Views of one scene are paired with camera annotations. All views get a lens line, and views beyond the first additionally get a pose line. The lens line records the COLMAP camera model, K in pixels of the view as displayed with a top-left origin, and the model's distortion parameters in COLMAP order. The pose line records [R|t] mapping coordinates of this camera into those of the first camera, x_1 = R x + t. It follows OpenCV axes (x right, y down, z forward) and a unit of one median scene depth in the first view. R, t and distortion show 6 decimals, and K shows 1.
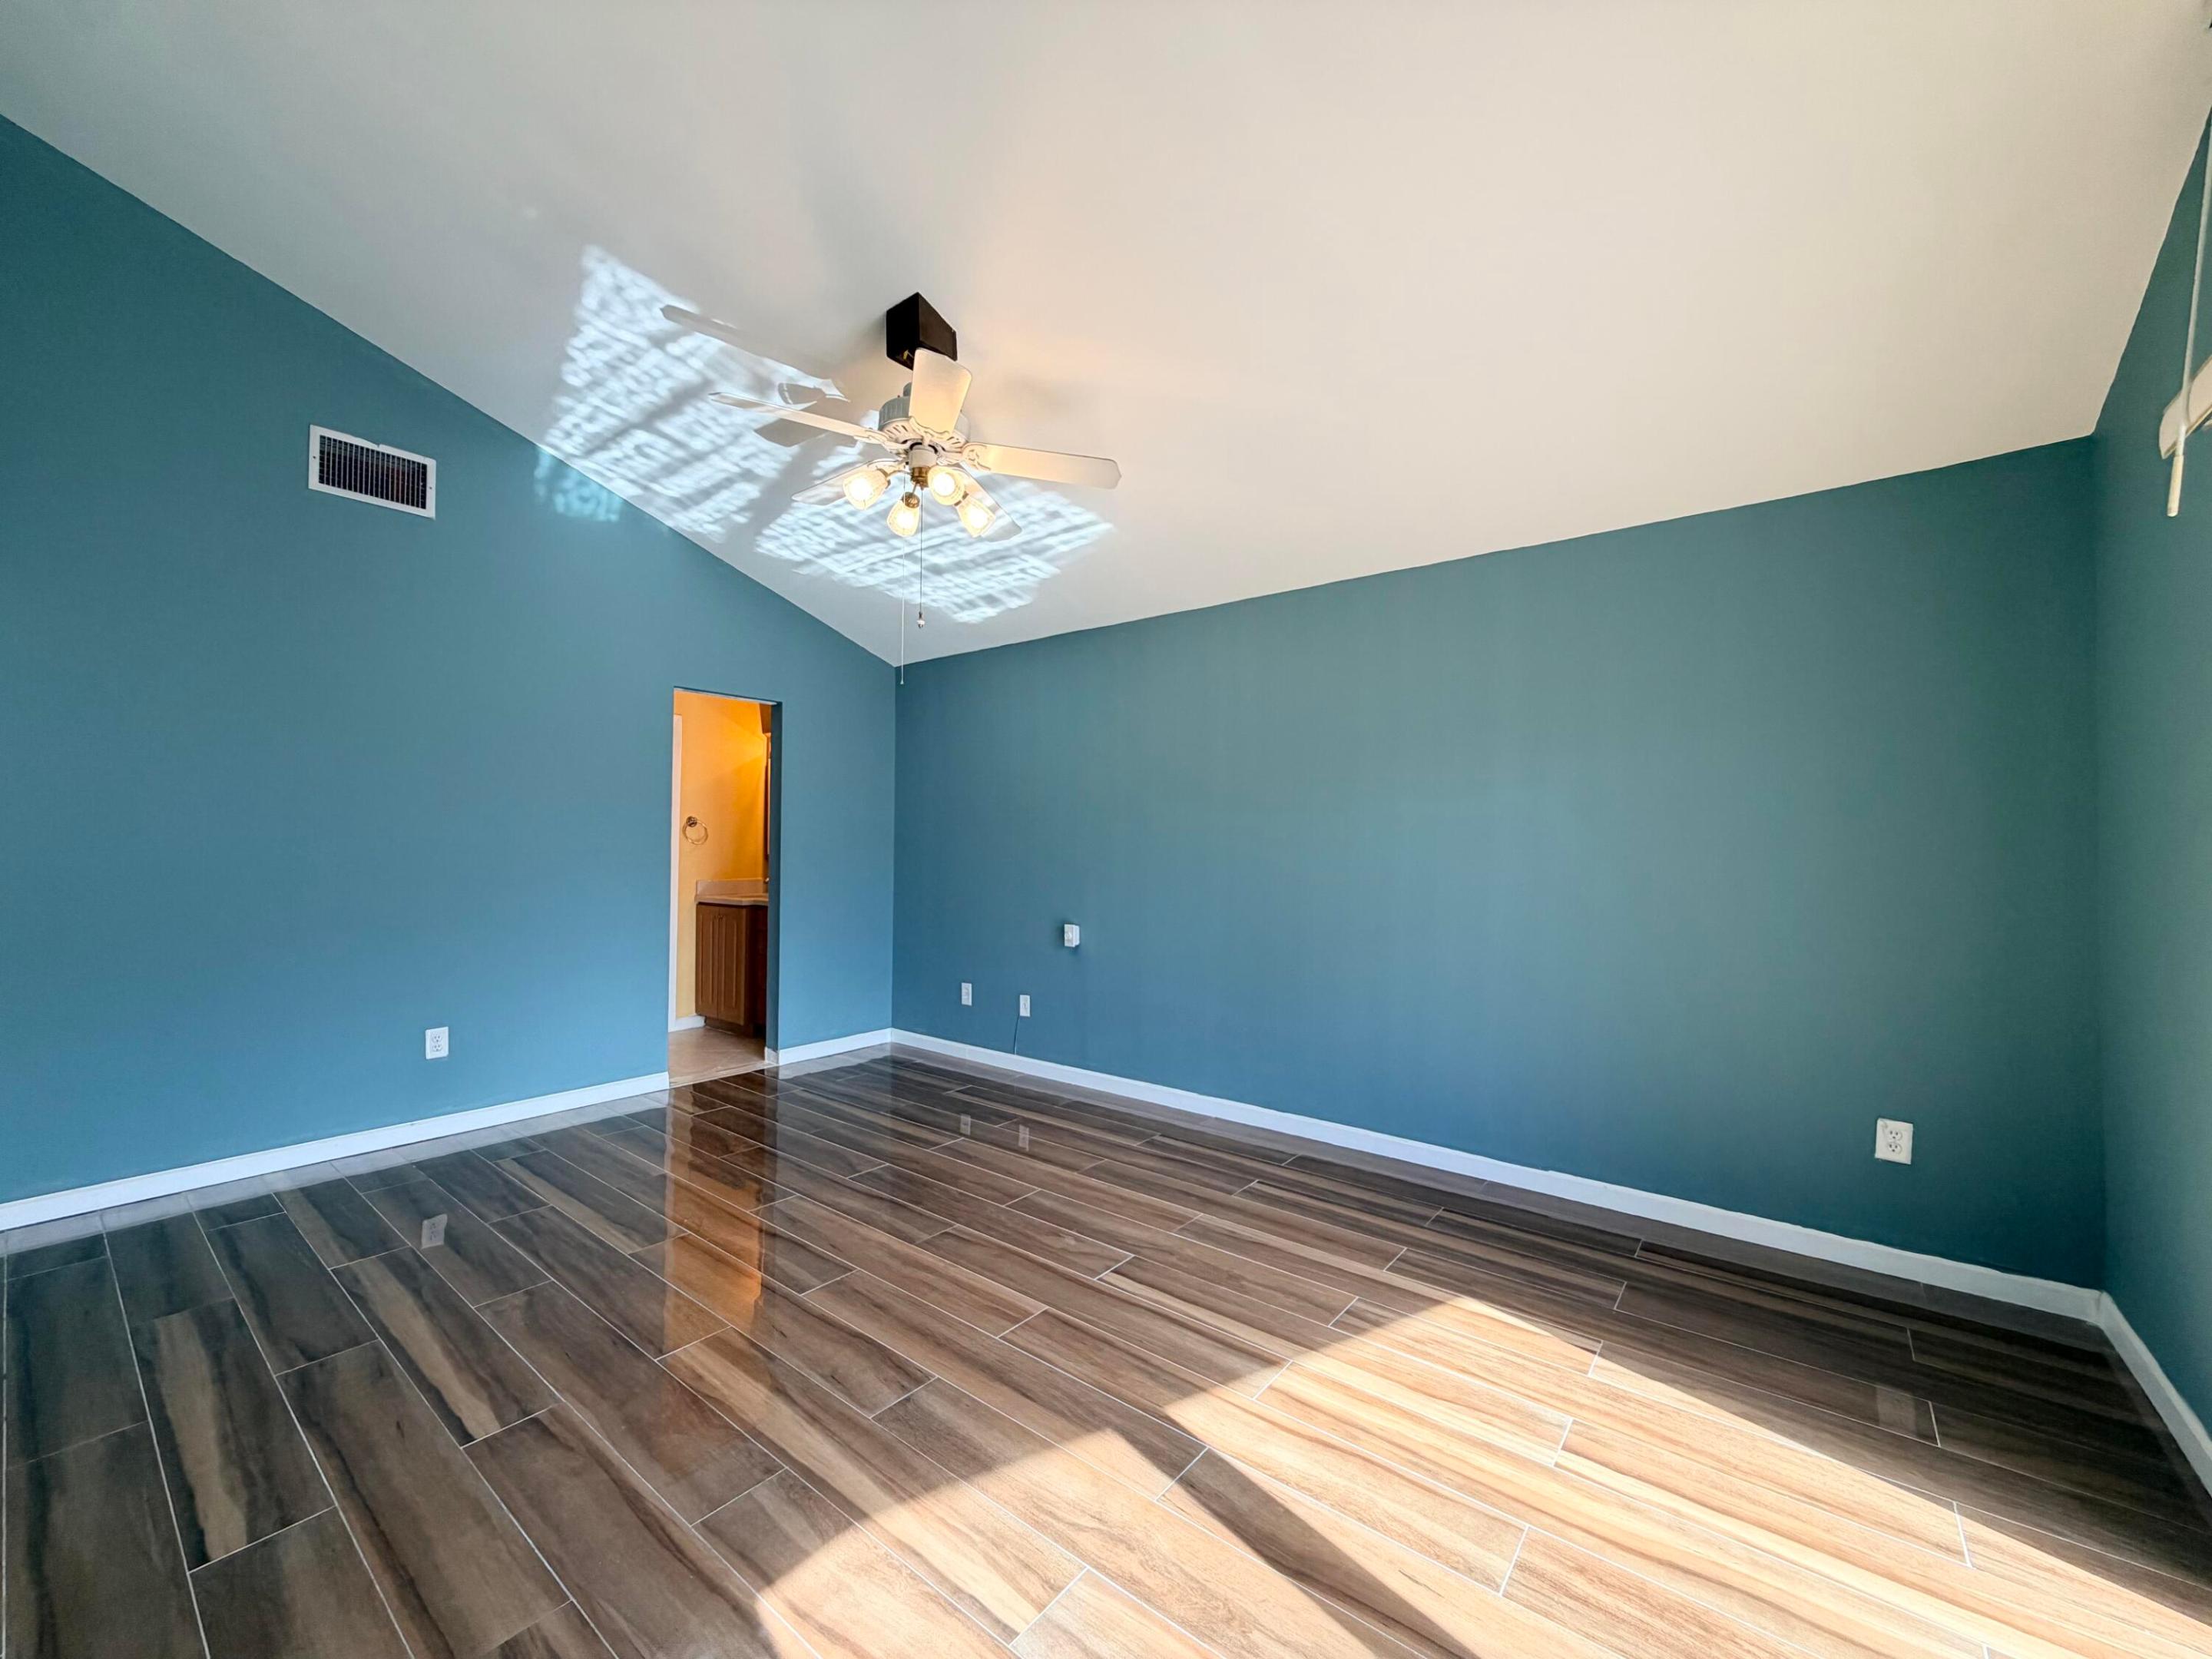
lens RADIAL K [[882.5, 0, 1097.7], [0, 882.5, 820.5], [0, 0, 1]] dist [0.000848, -0.000005]
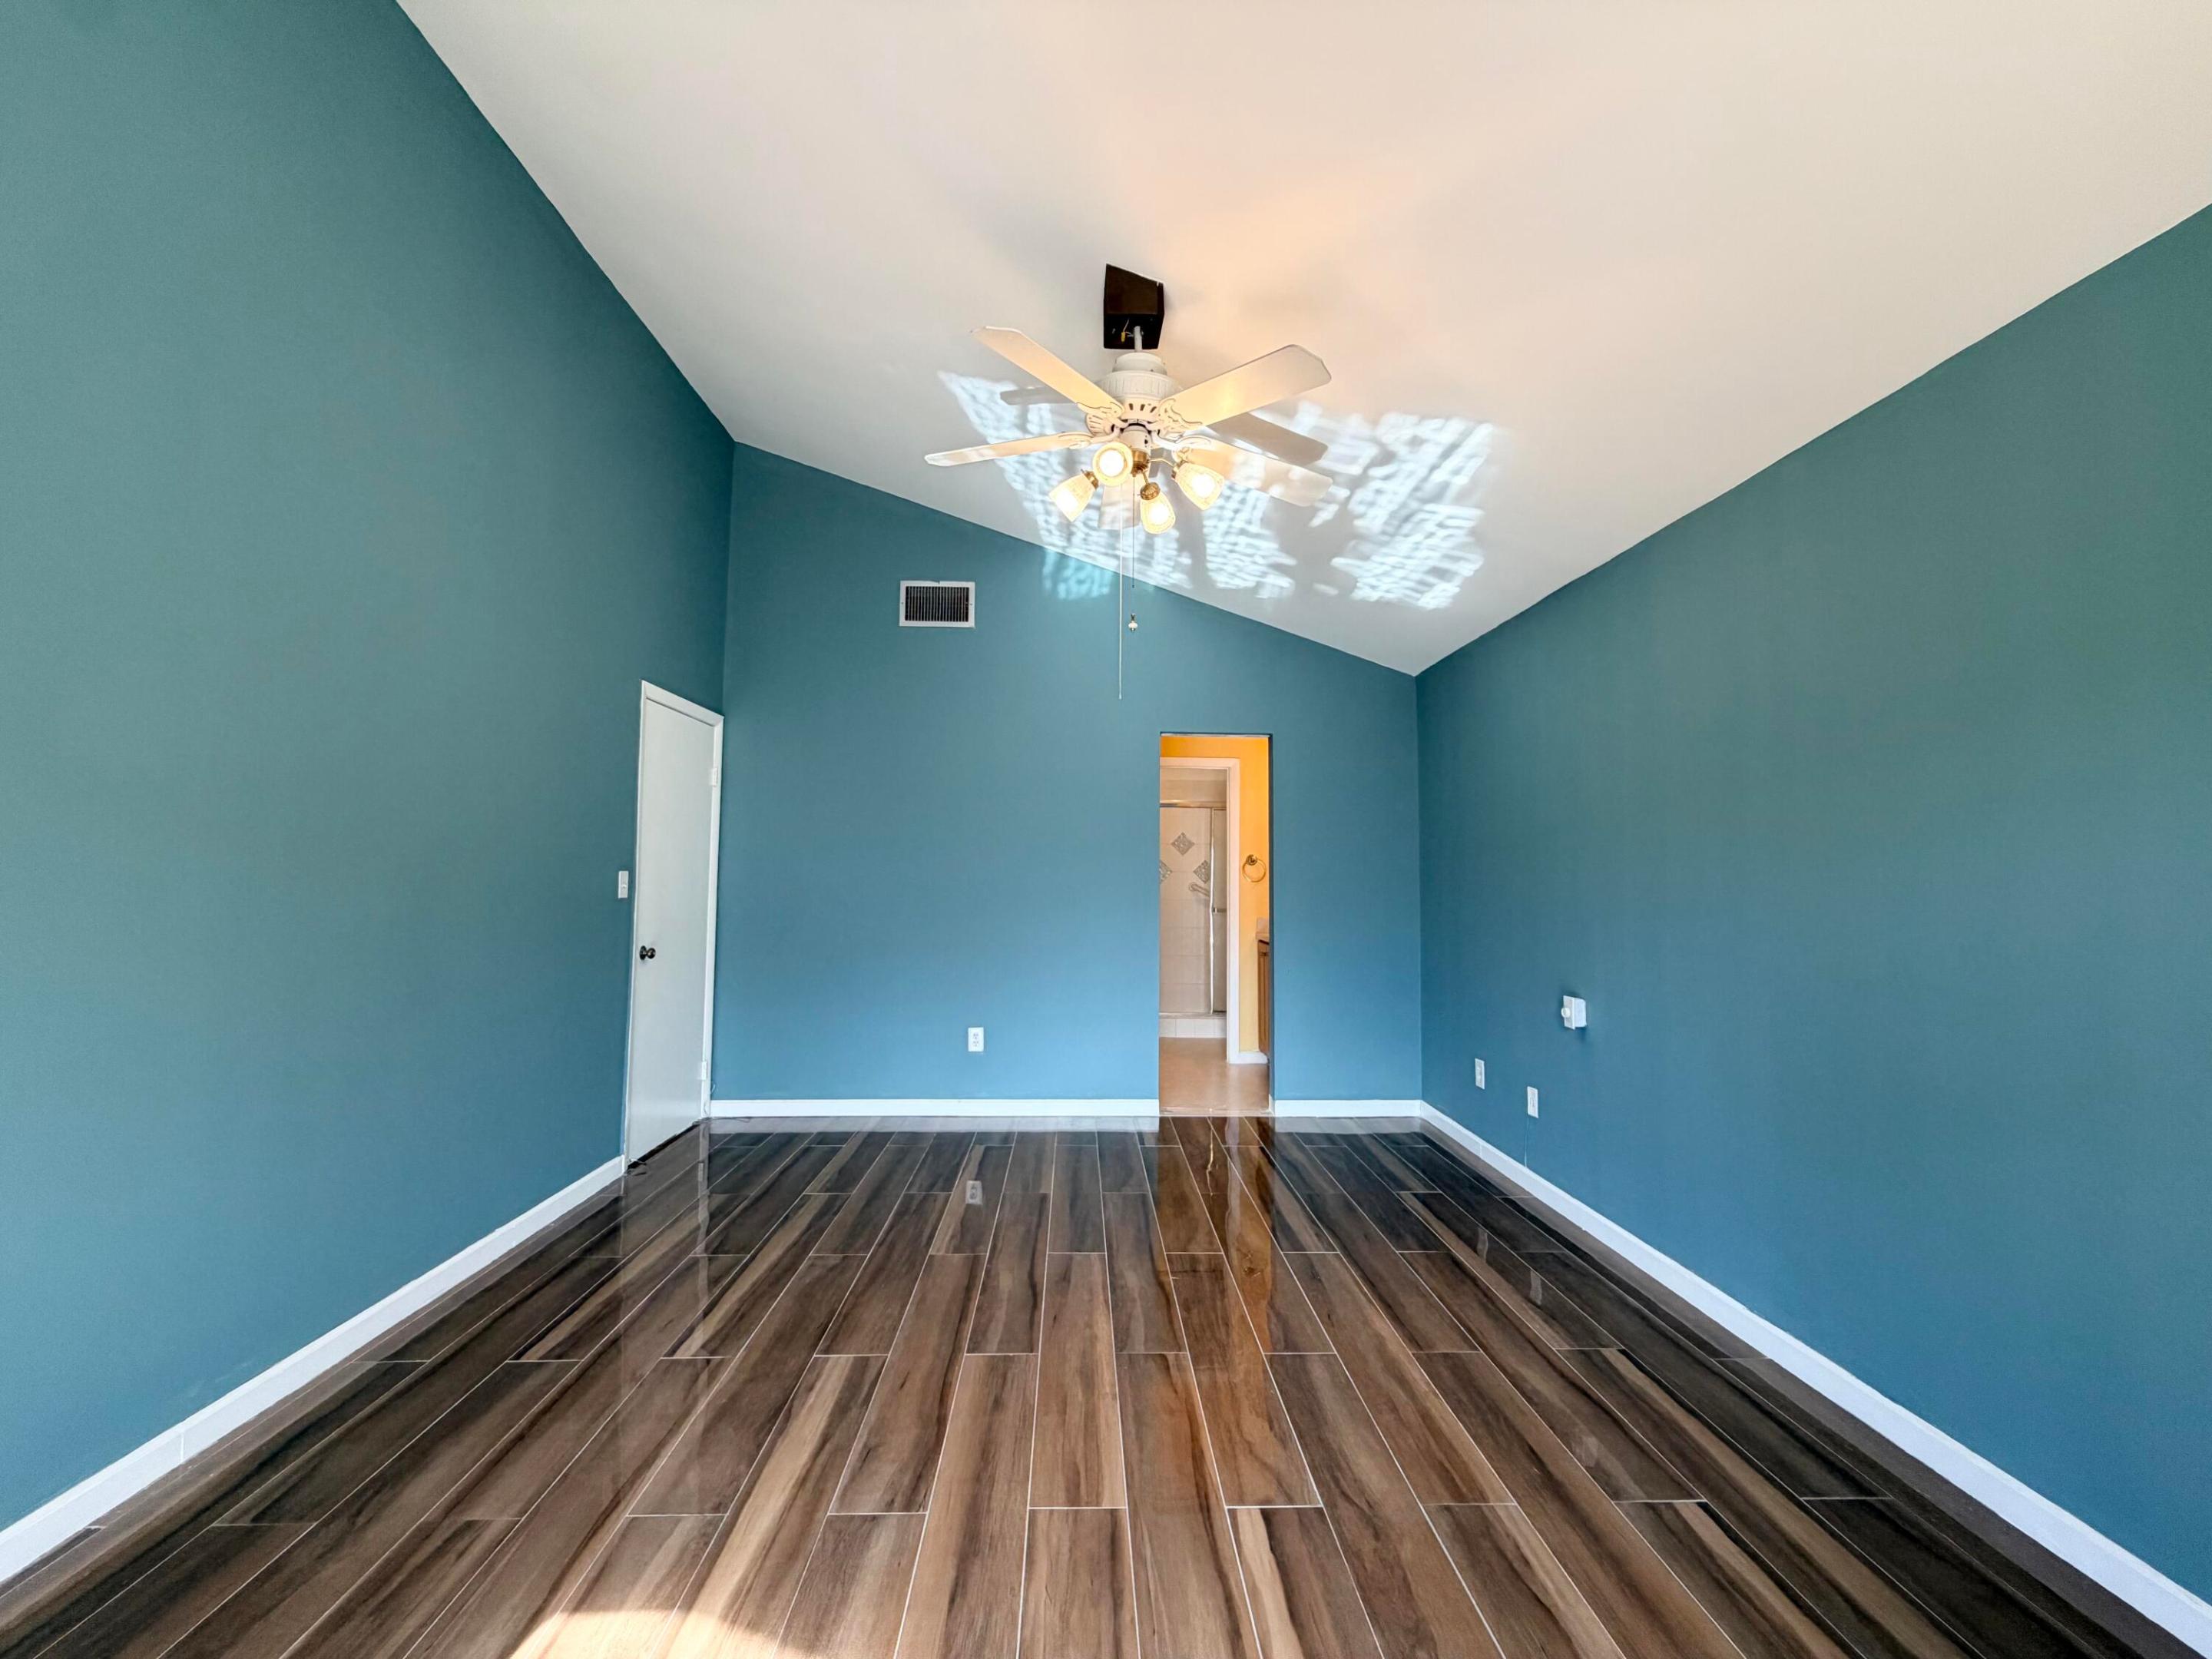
lens RADIAL K [[882.5, 0, 1095.9], [0, 882.5, 821.0], [0, 0, 1]] dist [0.000848, -0.000005]
pose [[0.646736, -0.050988, -0.761008, 0.407474], [0.017124, 0.998482, -0.052346, 0.013151], [0.762522, 0.020823, 0.646628, 0.385494]]
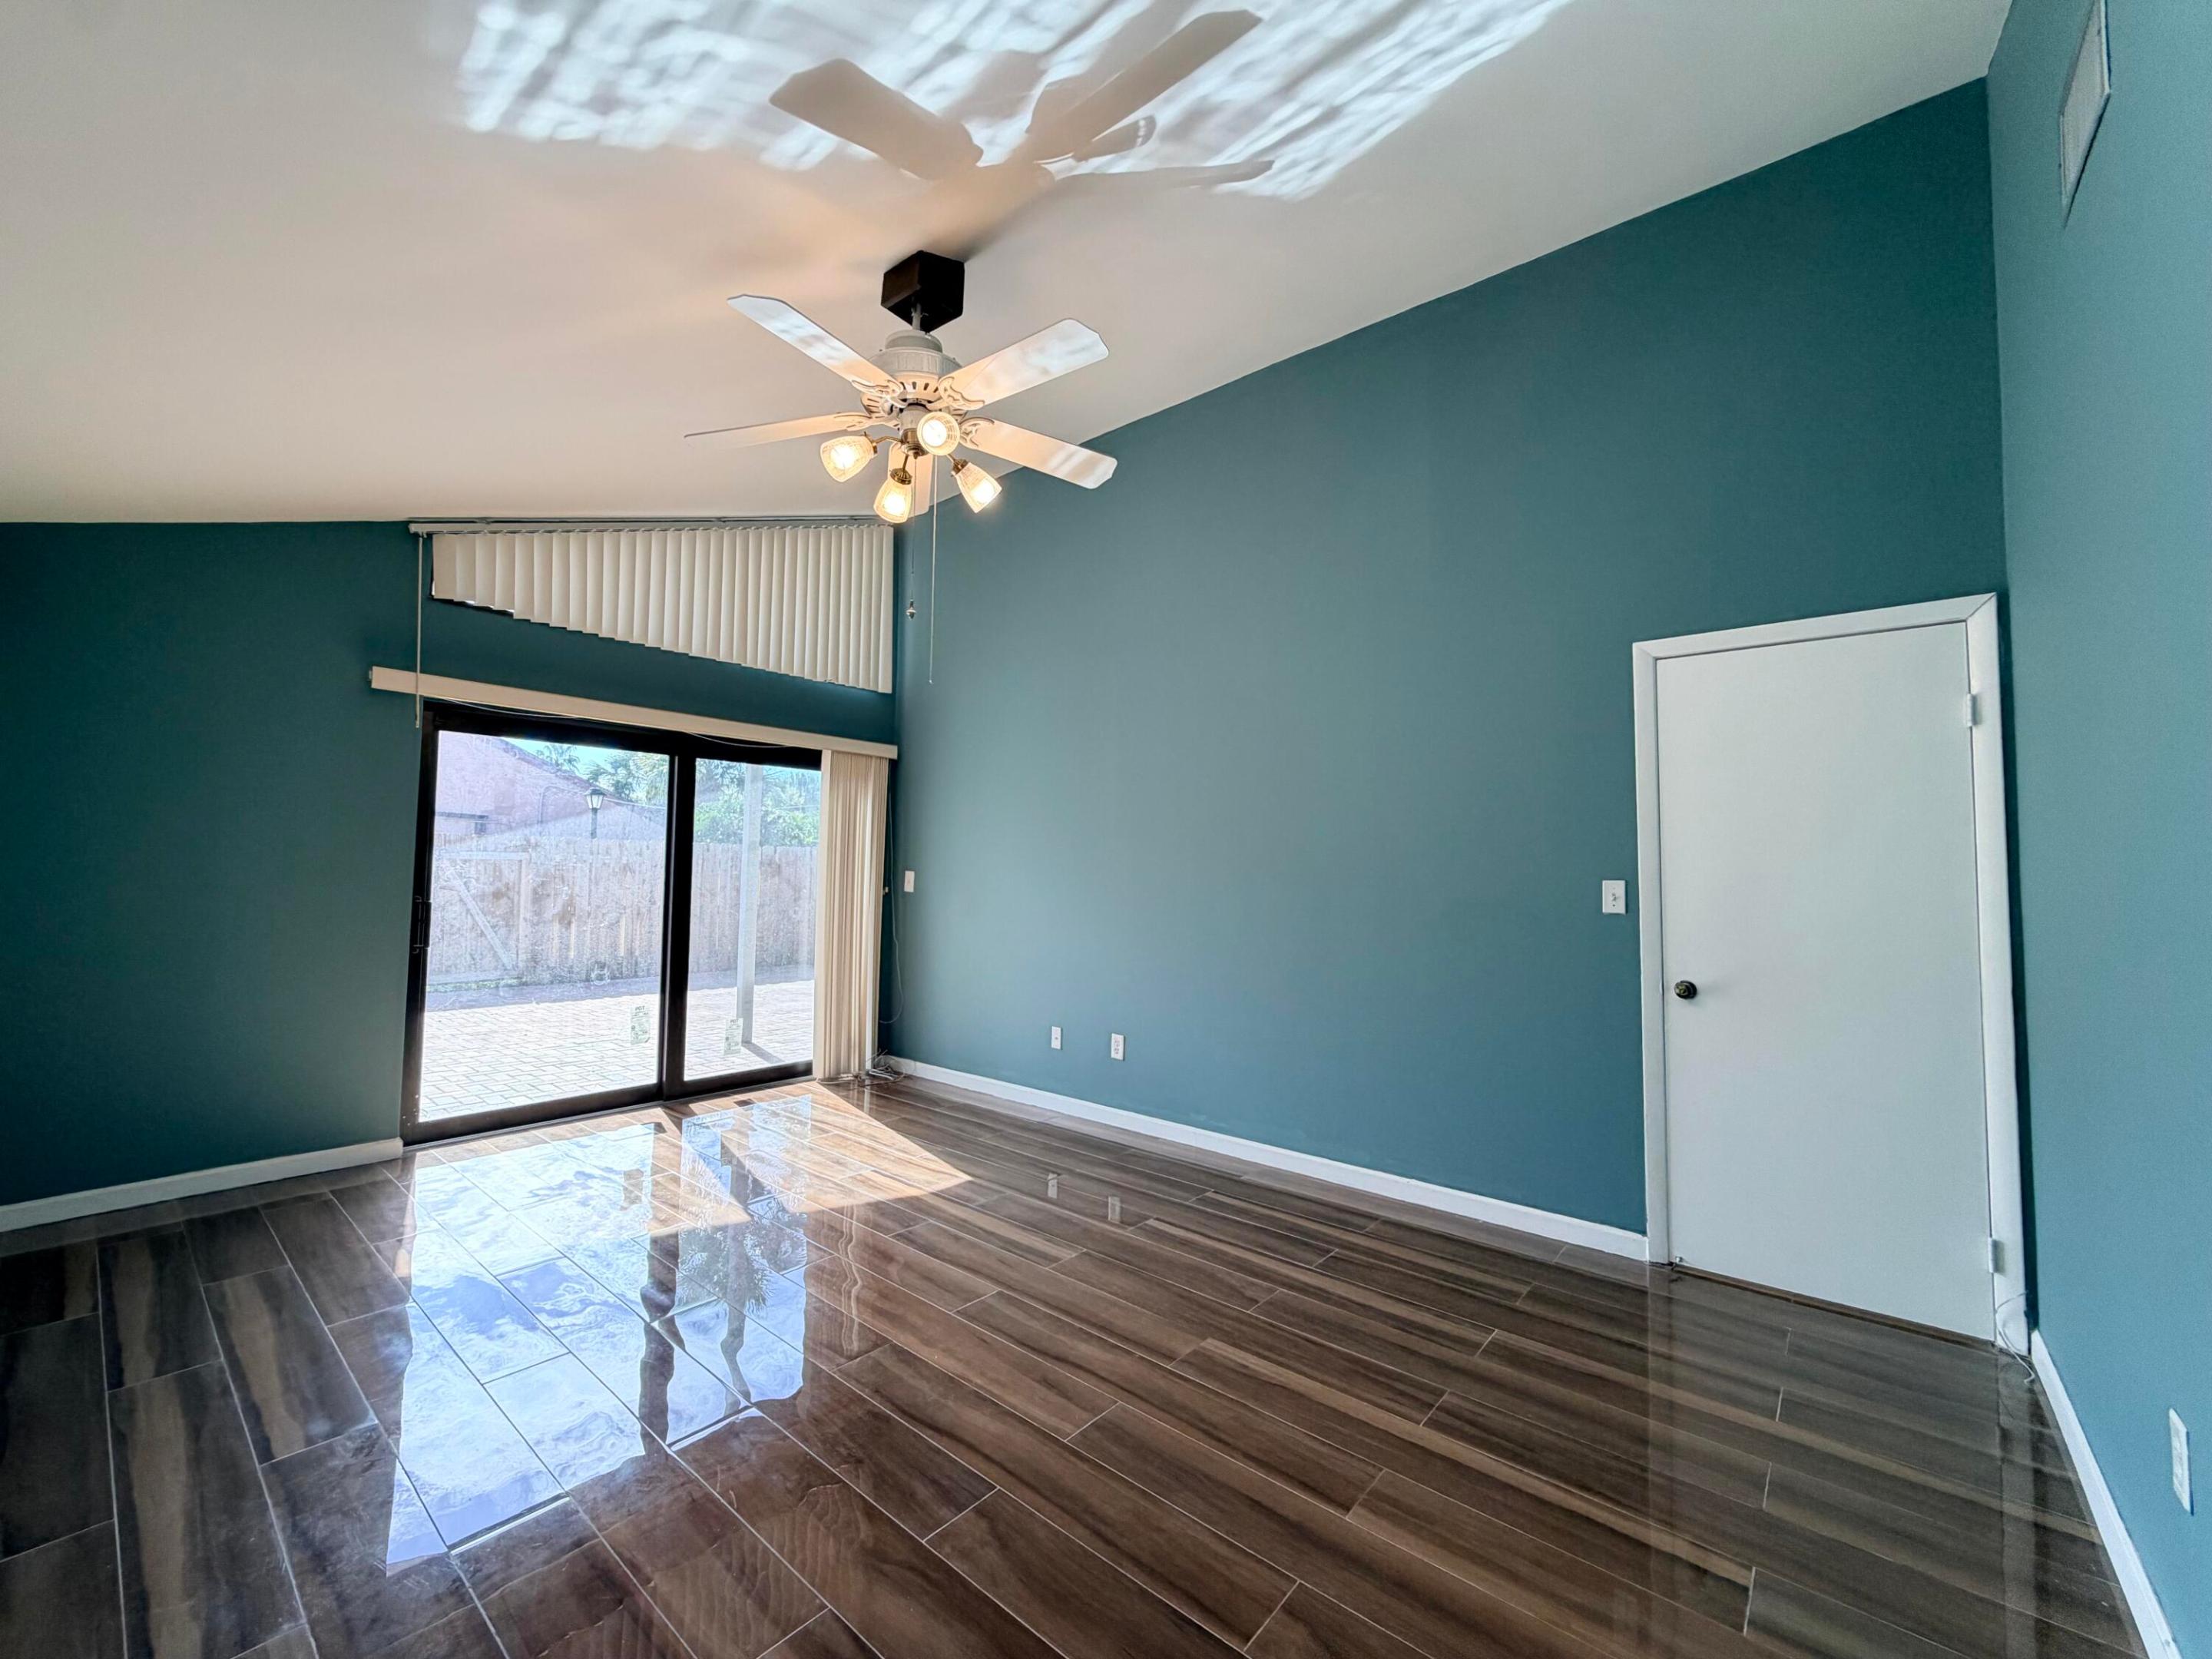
lens RADIAL K [[882.5, 0, 1101.1], [0, 882.5, 819.9], [0, 0, 1]] dist [0.000848, -0.000005]
pose [[-0.999332, -0.021979, 0.029187, -0.385199], [-0.024543, 0.995584, -0.090610, 0.044365], [-0.027067, -0.091266, -0.995459, 1.715169]]
